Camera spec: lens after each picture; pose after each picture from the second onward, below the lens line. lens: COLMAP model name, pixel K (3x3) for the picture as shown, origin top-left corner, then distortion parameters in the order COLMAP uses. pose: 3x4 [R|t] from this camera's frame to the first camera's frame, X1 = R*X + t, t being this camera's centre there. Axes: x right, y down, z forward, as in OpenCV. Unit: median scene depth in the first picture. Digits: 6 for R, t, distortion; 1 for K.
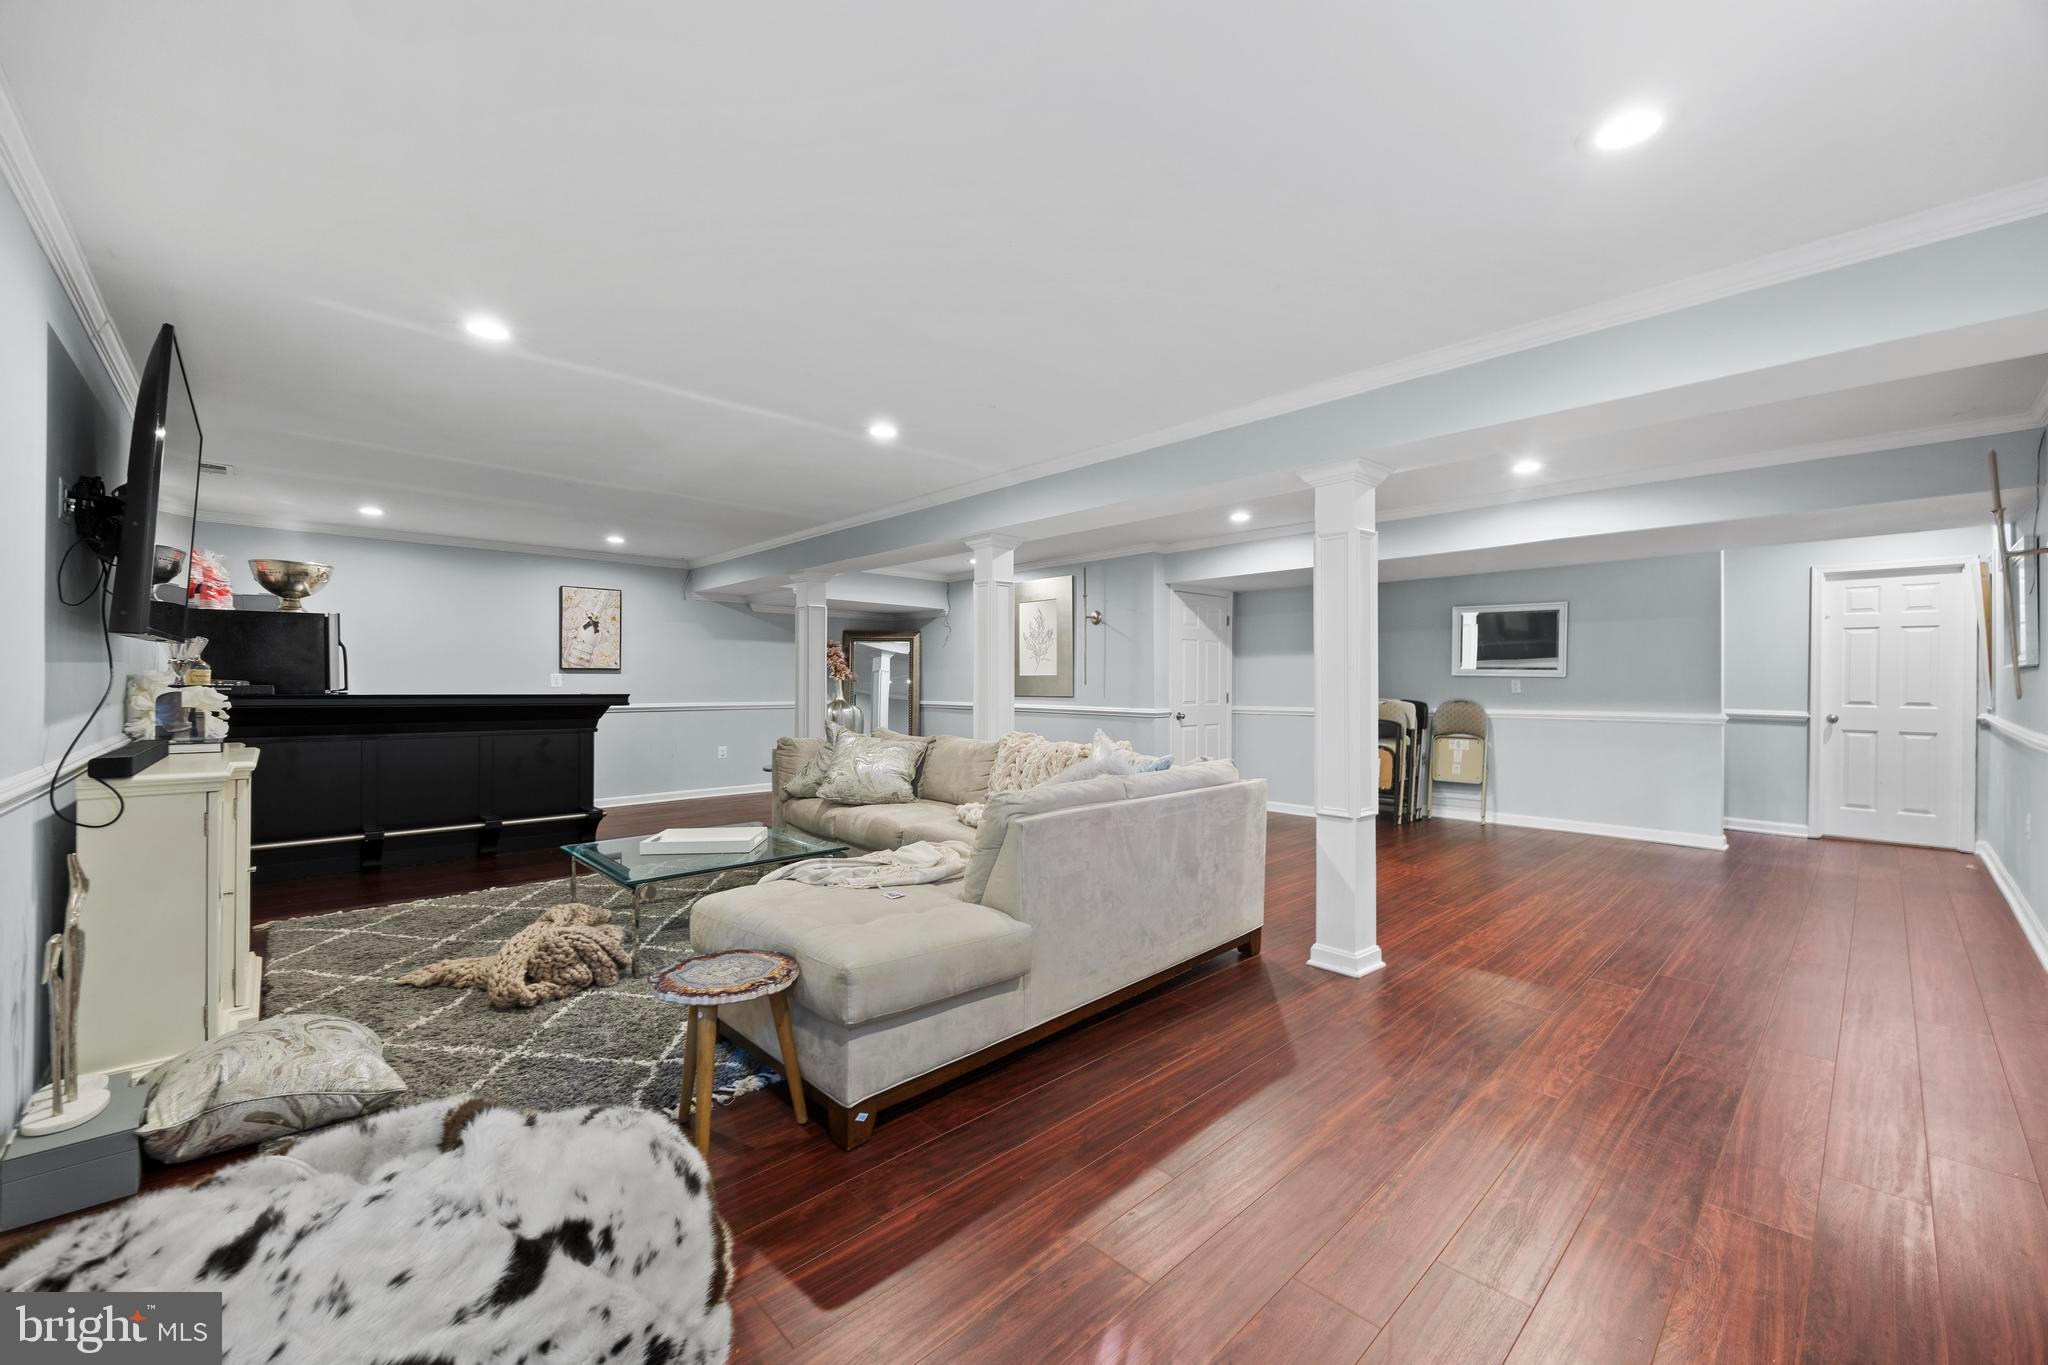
lens RADIAL K [[788.4, 0, 1028.5], [0, 788.4, 682.3], [0, 0, 1]] dist [-0.007802, 0.000737]
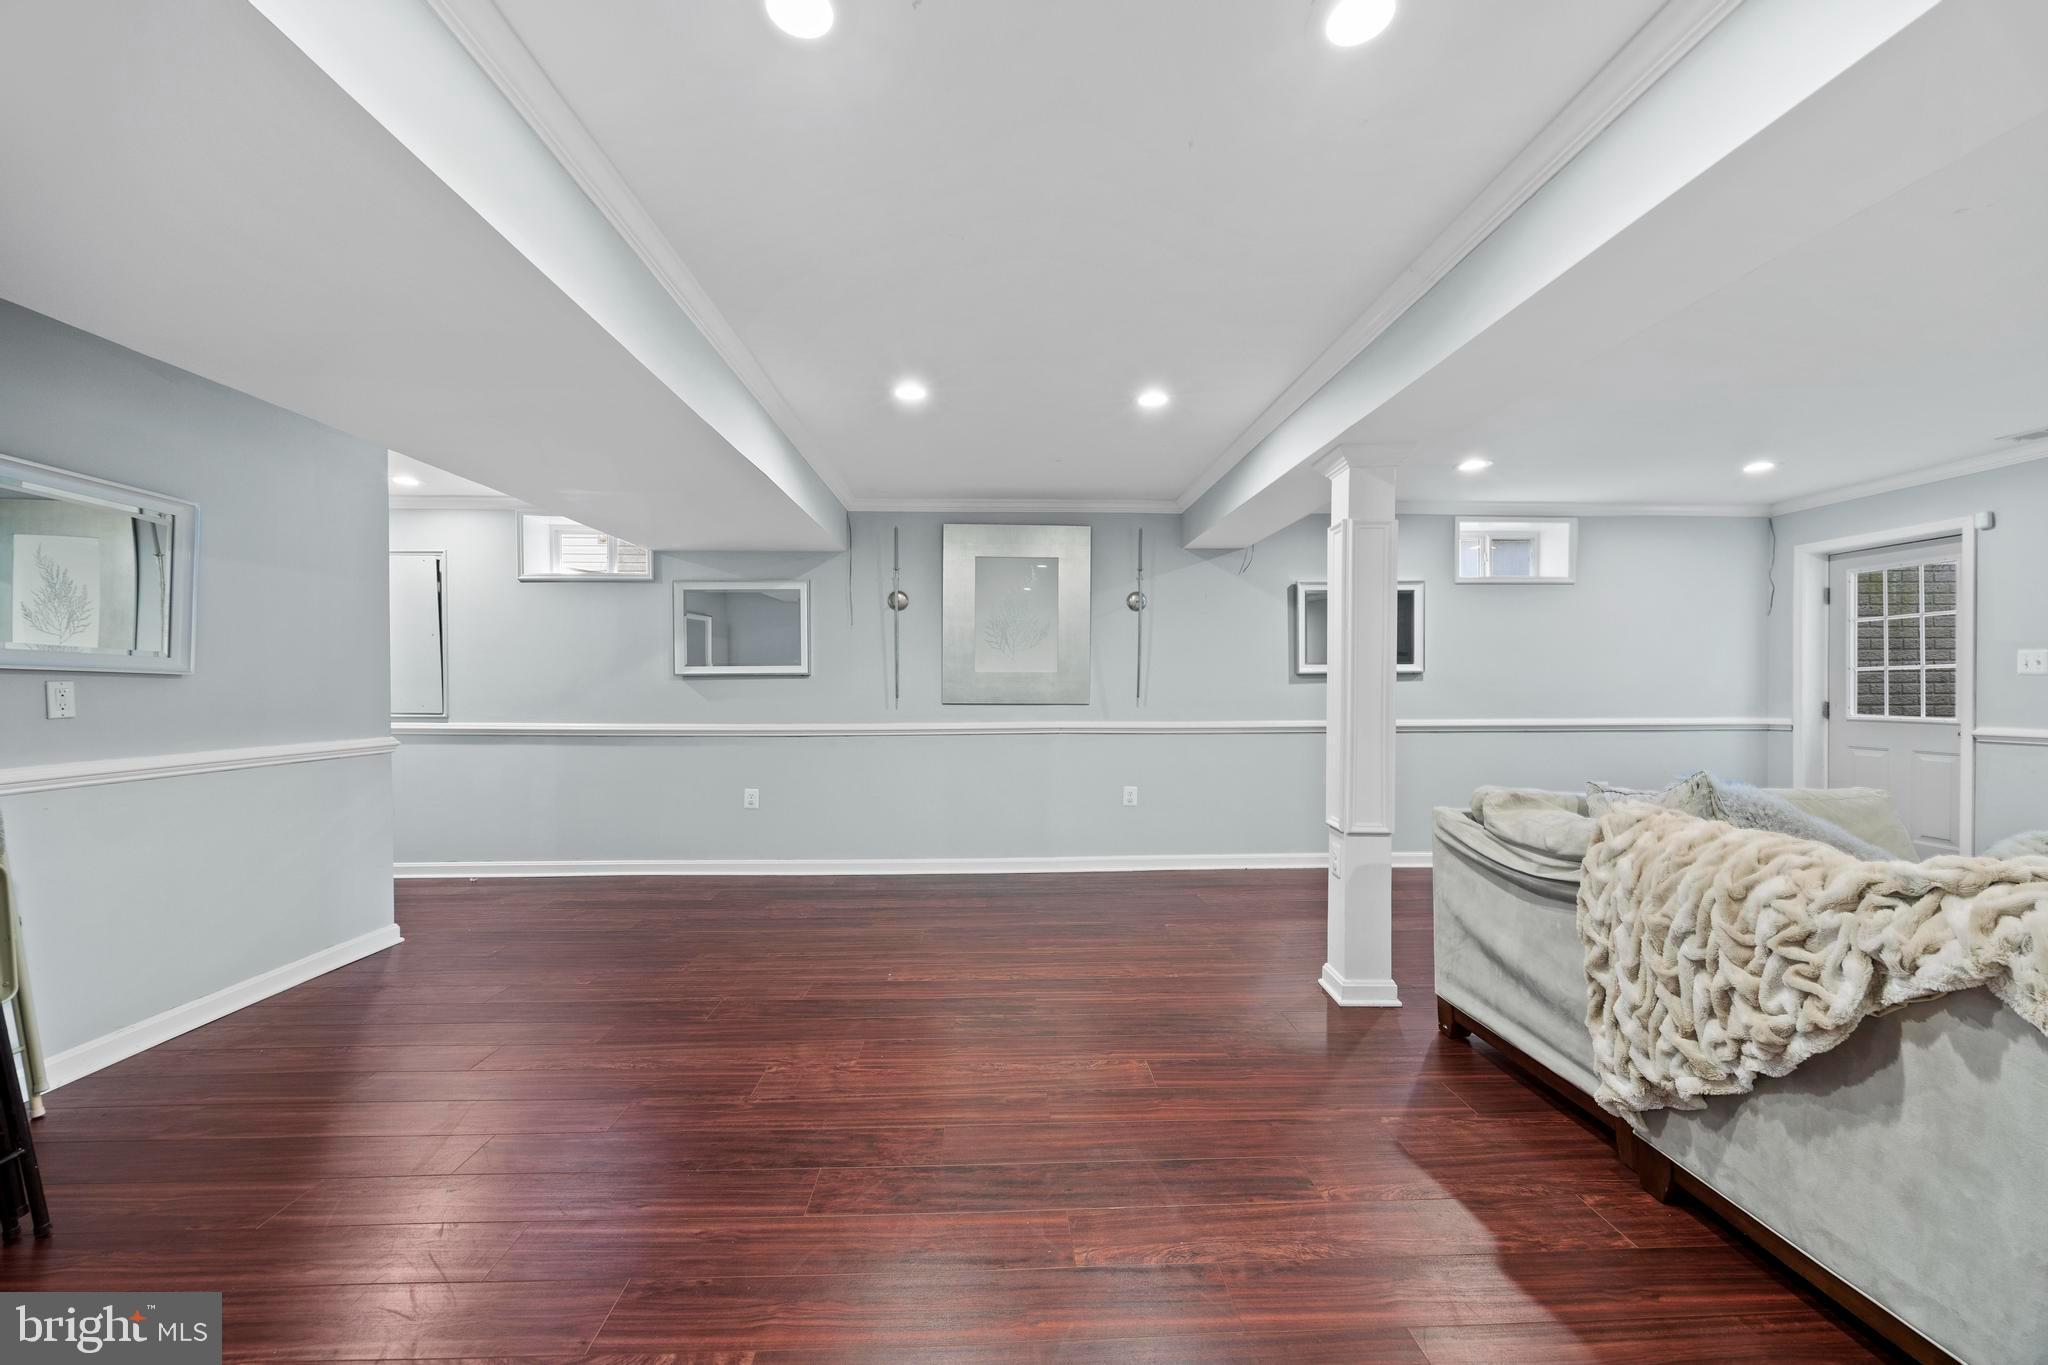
lens RADIAL K [[788.4, 0, 1014.7], [0, 788.4, 690.6], [0, 0, 1]] dist [-0.007802, 0.000737]
pose [[-0.755321, 0.000443, 0.655355, 0.052451], [-0.001719, 0.999995, -0.002658, 0.001838], [-0.655353, -0.003134, -0.755317, 1.069978]]
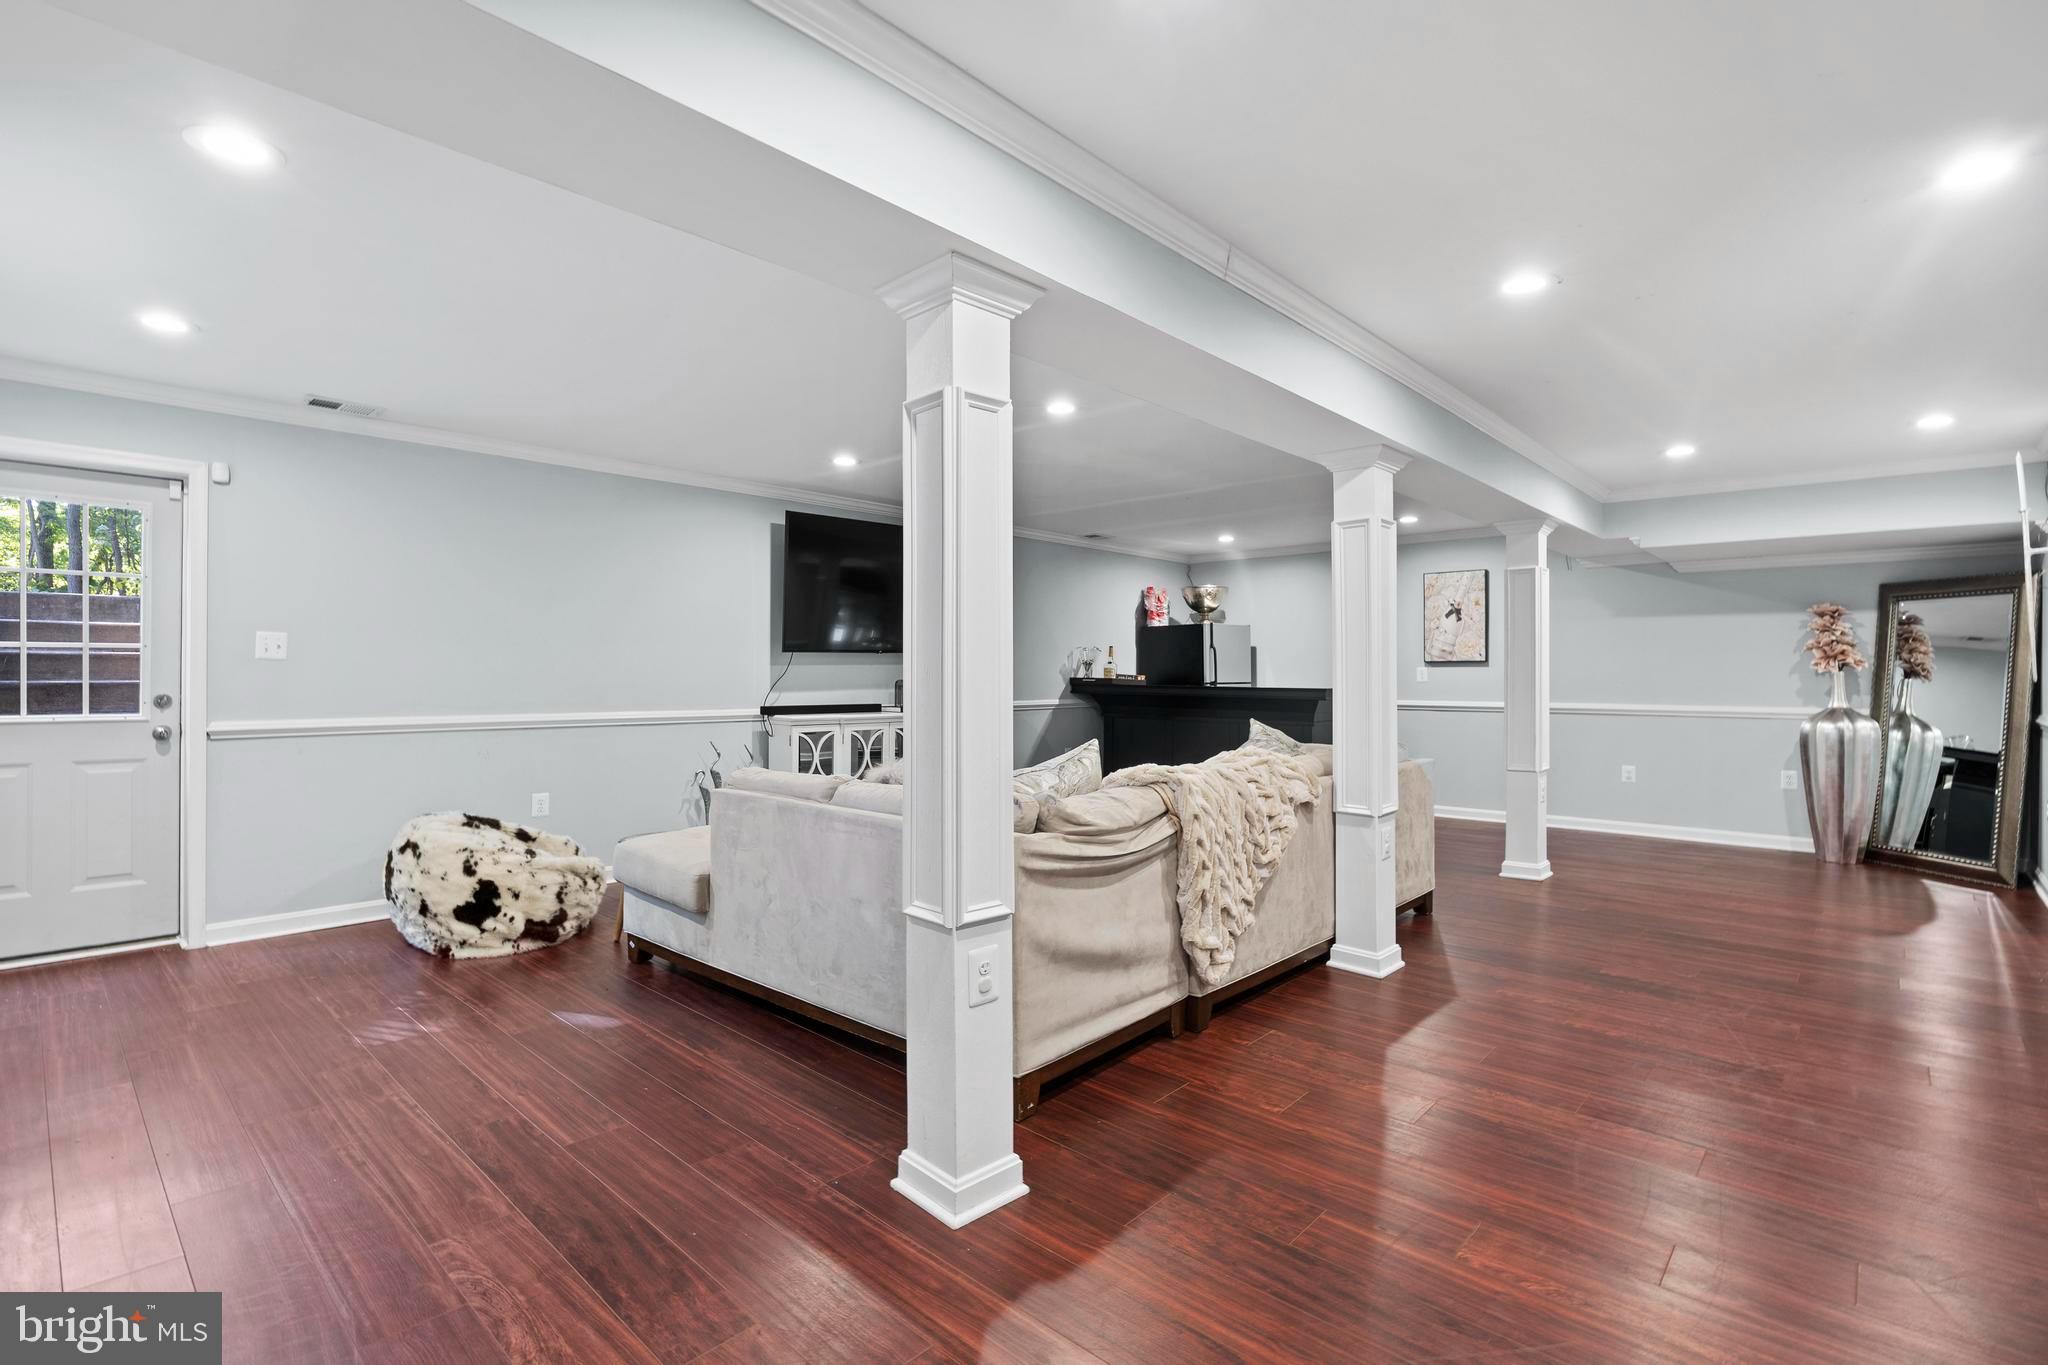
lens RADIAL K [[936.1, 0, 1038.7], [0, 936.1, 673.4], [0, 0, 1]] dist [-0.002357, -0.000224]
pose [[0.086557, -0.002767, -0.996243, 0.579526], [0.001317, 0.999996, -0.002663, -0.002168], [0.996246, -0.001082, 0.086560, 0.540738]]
